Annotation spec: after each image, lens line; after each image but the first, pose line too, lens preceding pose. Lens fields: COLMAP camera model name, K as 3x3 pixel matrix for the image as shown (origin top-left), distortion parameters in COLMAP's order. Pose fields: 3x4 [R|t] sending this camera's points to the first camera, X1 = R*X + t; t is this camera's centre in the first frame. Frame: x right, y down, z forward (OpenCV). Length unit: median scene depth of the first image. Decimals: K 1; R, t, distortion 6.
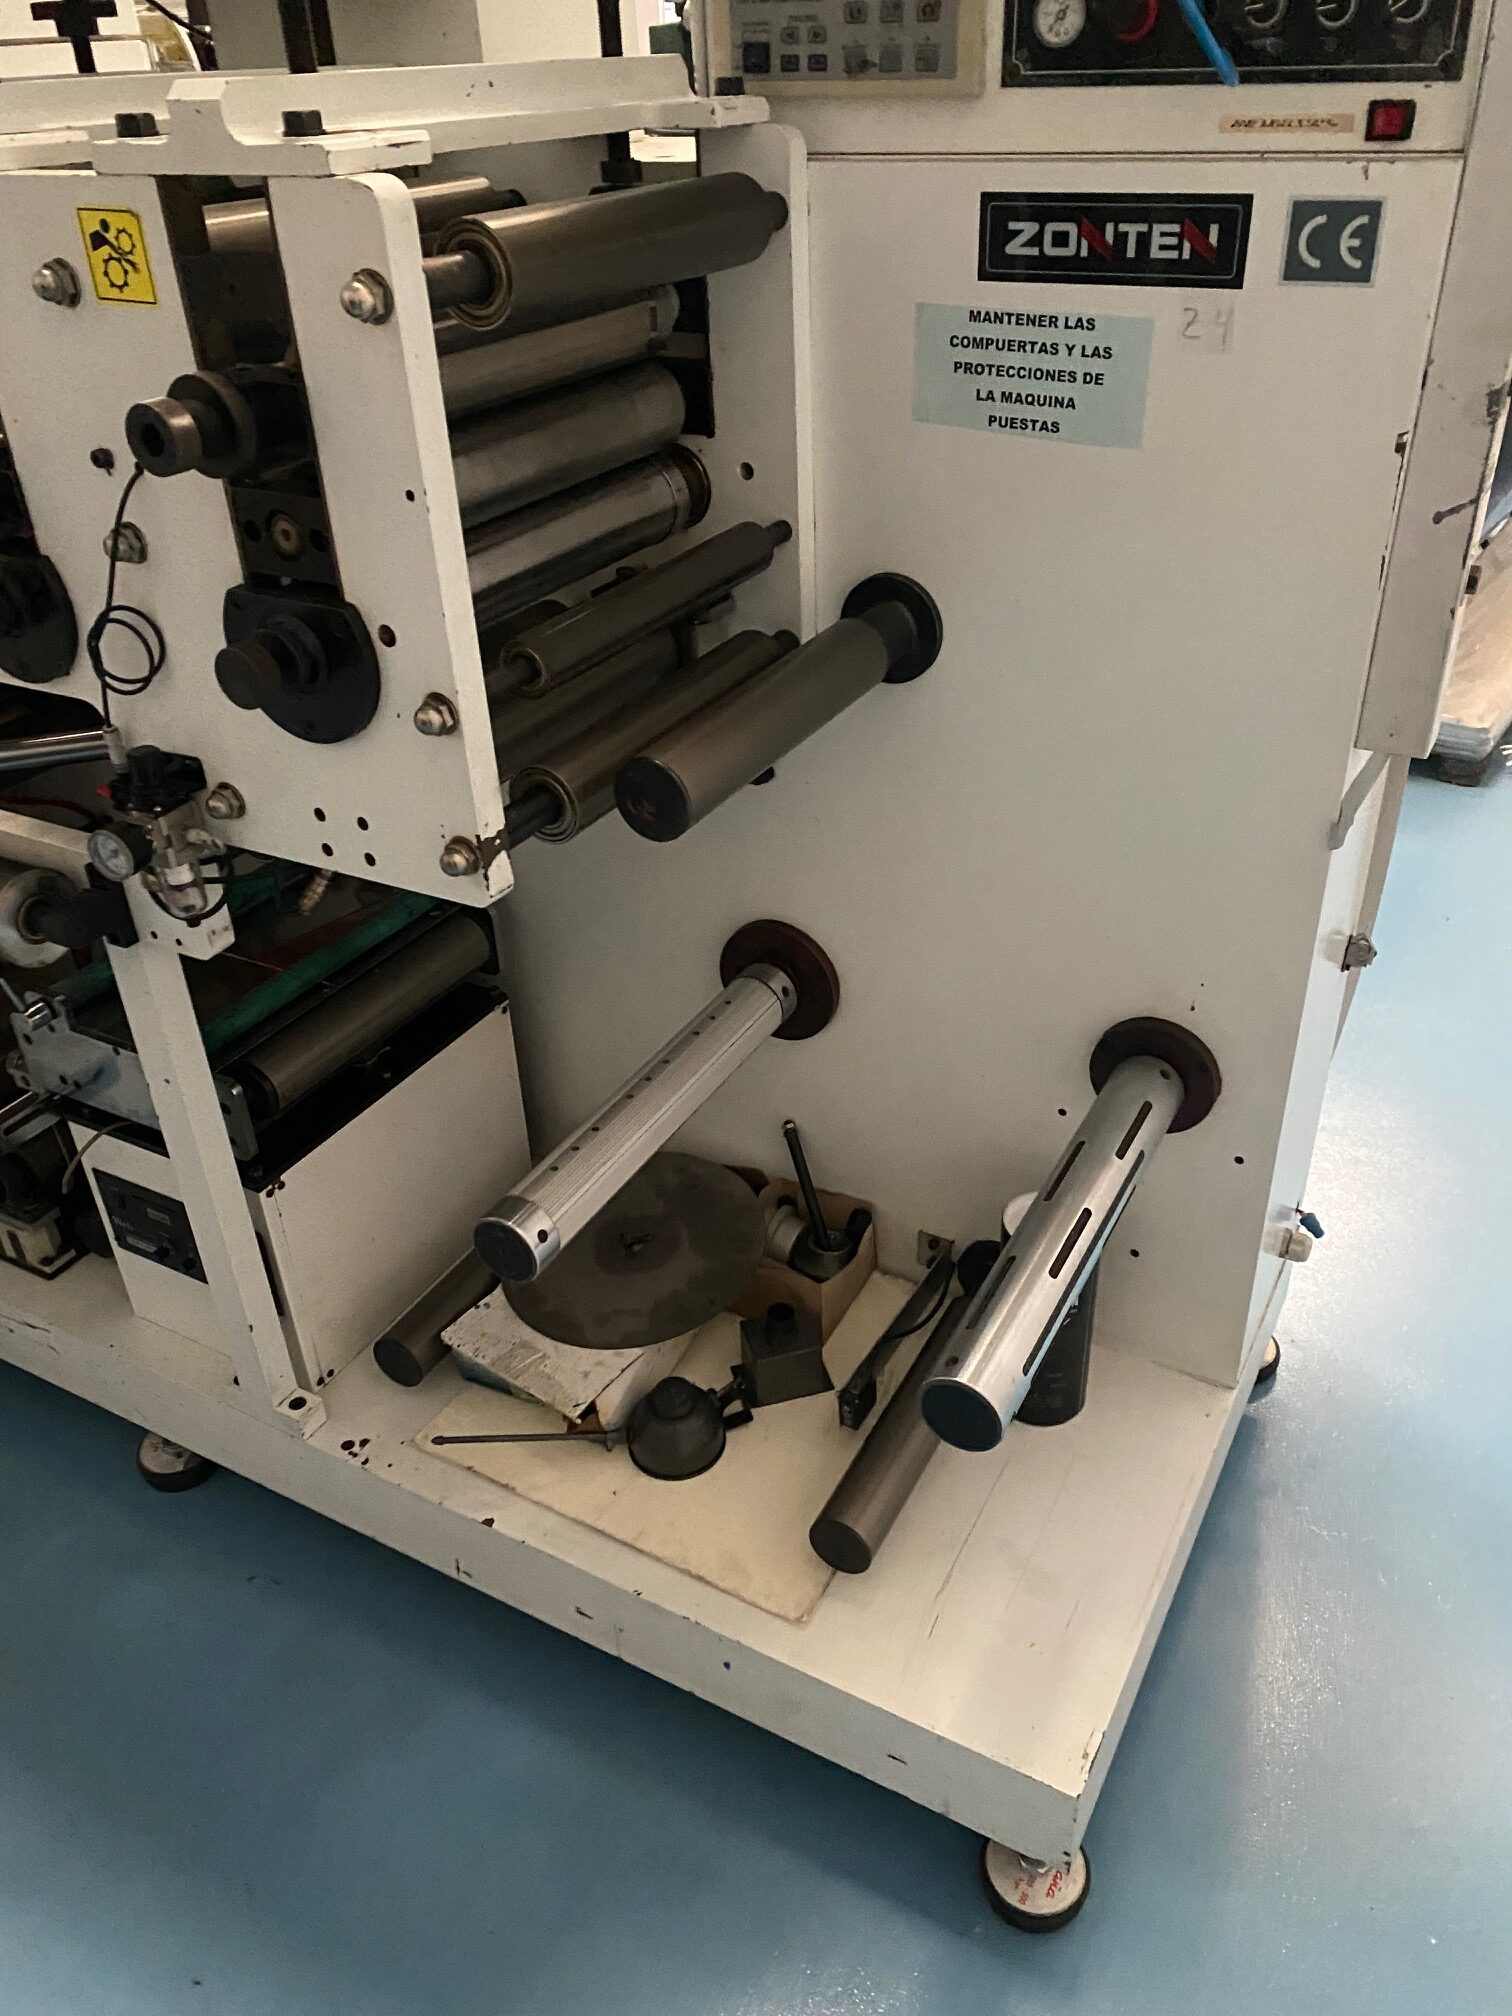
lens RADIAL K [[1531.3, 0, 775.9], [0, 1531.3, 1018.5], [0, 0, 1]] dist [0.035574, -0.039596]
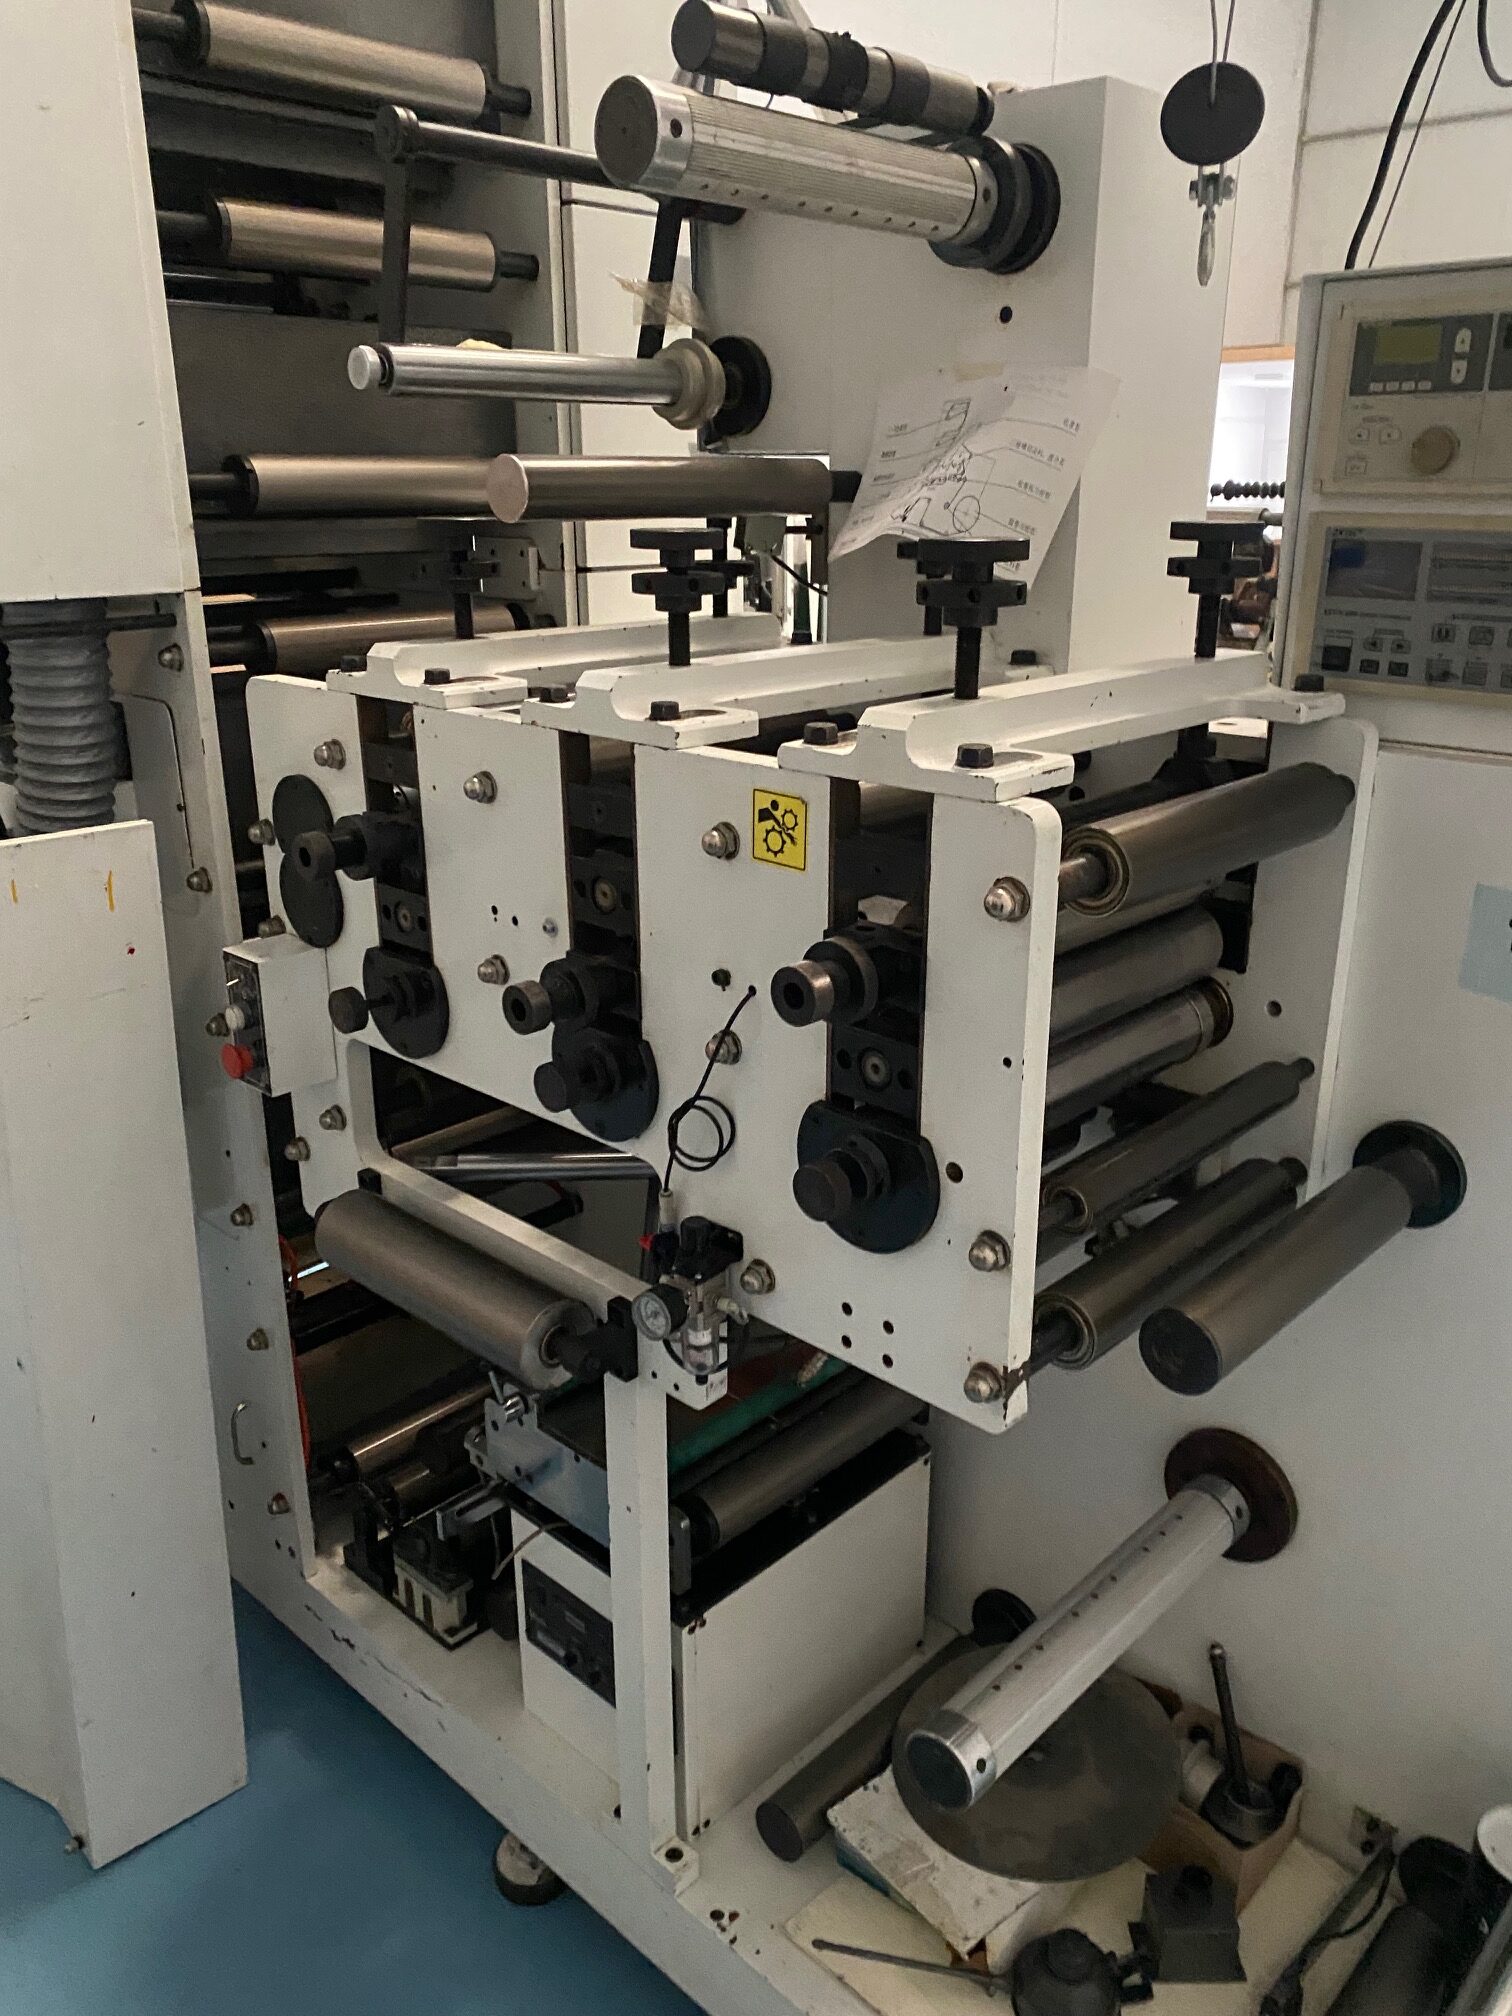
lens RADIAL K [[1531.3, 0, 761.4], [0, 1531.3, 1015.2], [0, 0, 1]] dist [0.035574, -0.039596]
pose [[0.965764, 0.114716, -0.232680, -0.124397], [-0.163634, 0.965359, -0.203240, -0.097772], [0.201305, 0.234356, 0.951080, -0.050788]]
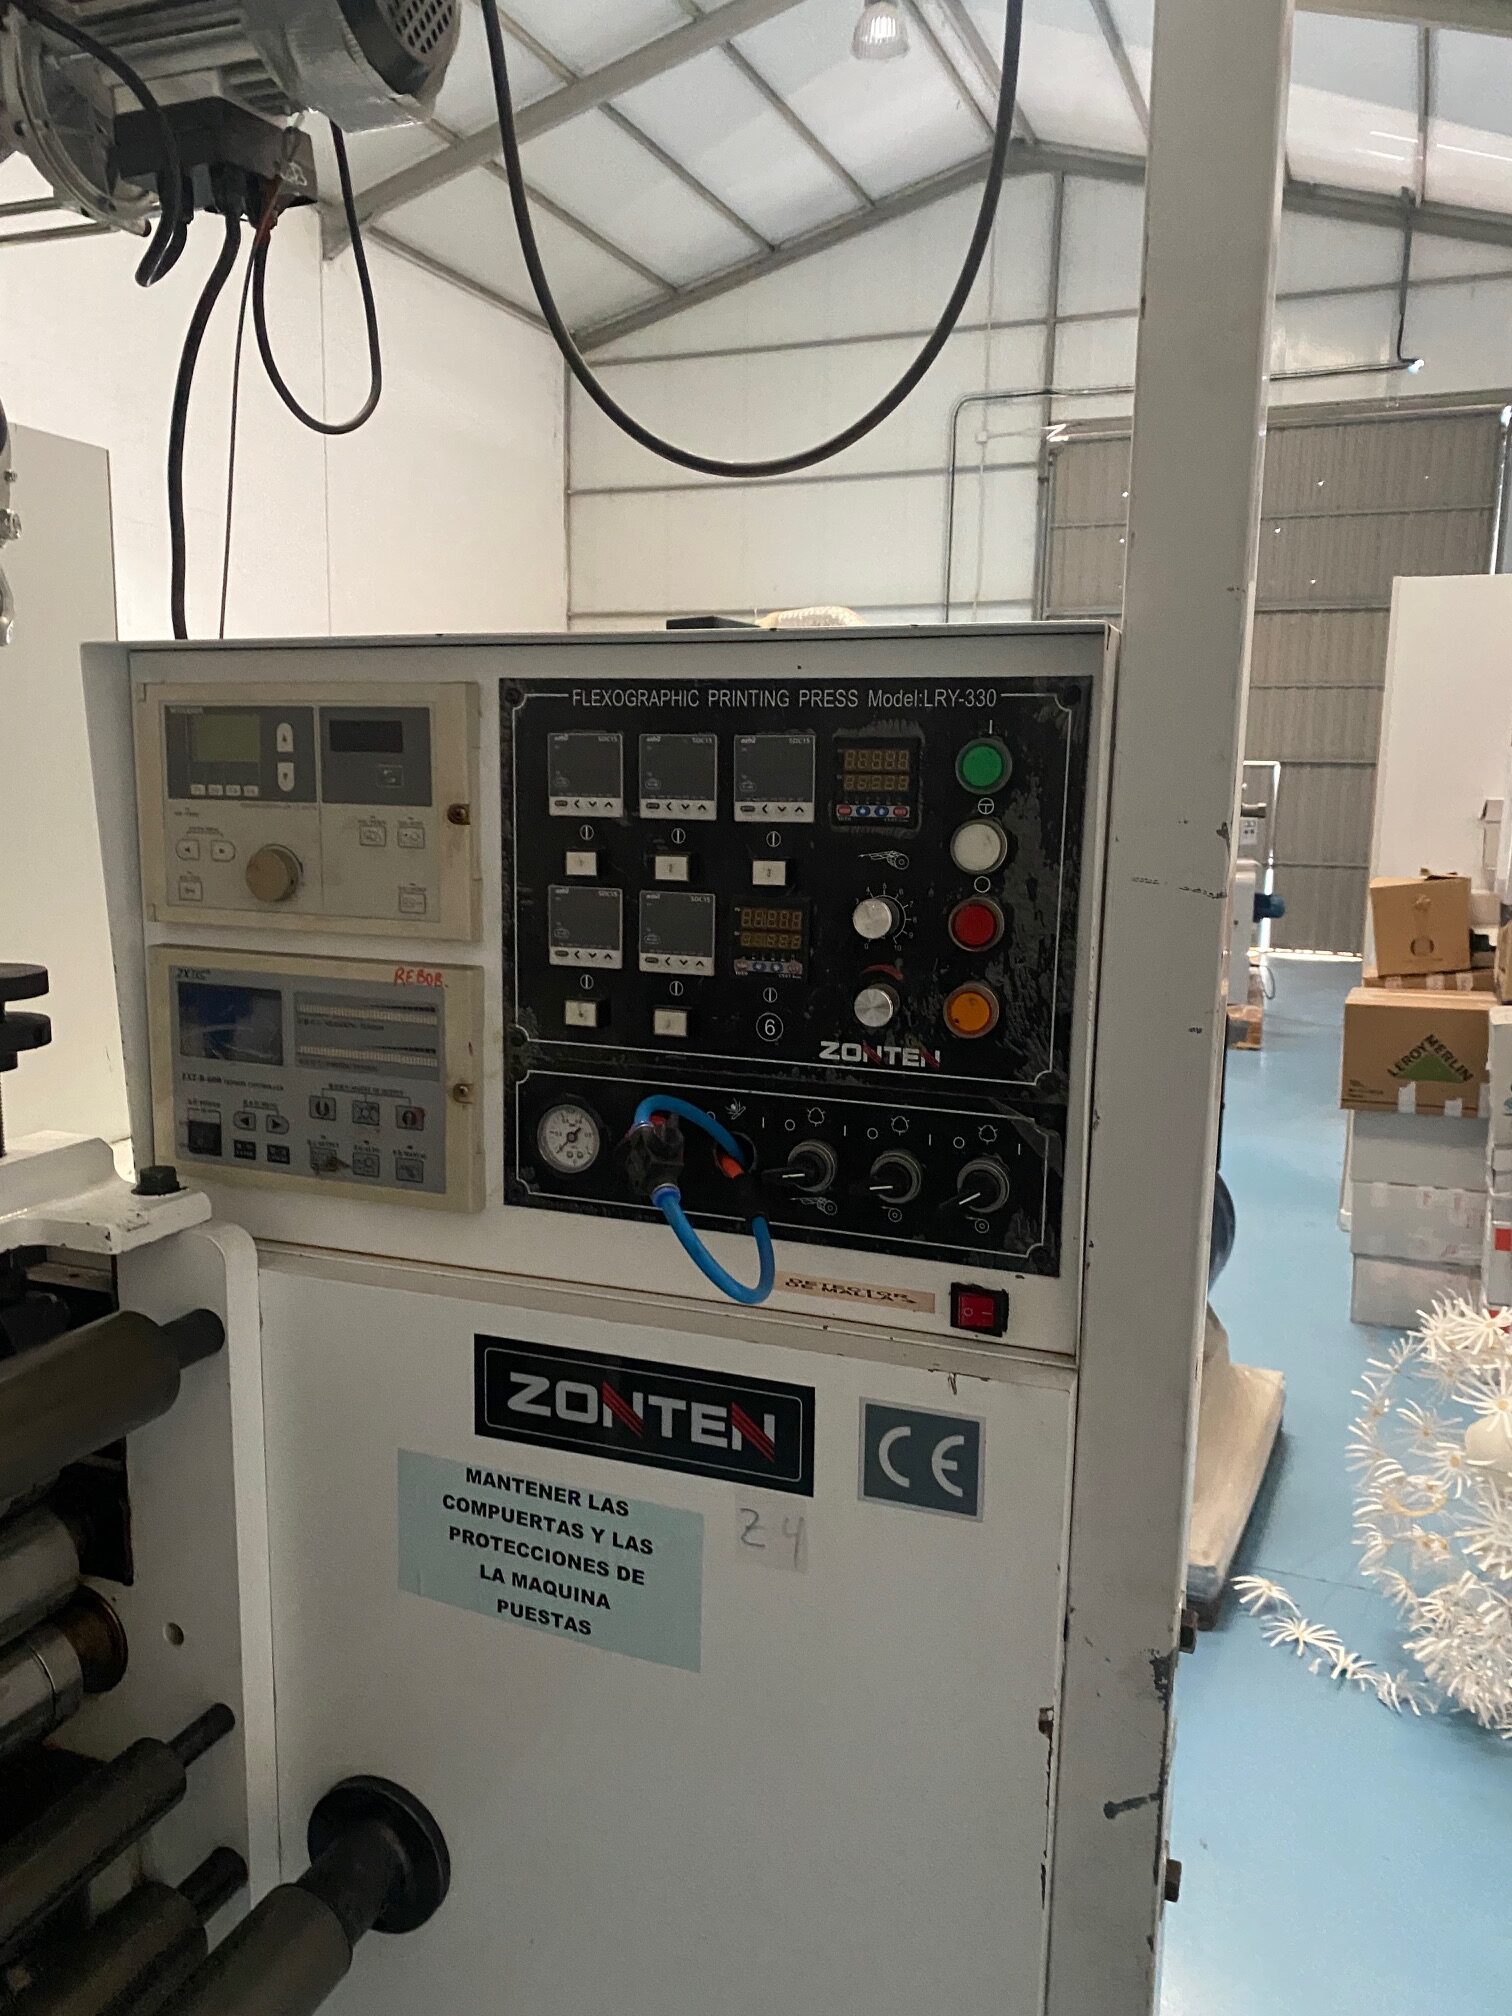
lens RADIAL K [[1531.3, 0, 739.6], [0, 1531.3, 1019.2], [0, 0, 1]] dist [0.035574, -0.039596]
pose [[0.990740, 0.025025, 0.133448, 0.154364], [0.030281, 0.917387, -0.396842, -0.367755], [-0.132355, 0.397208, 0.908135, 0.234981]]
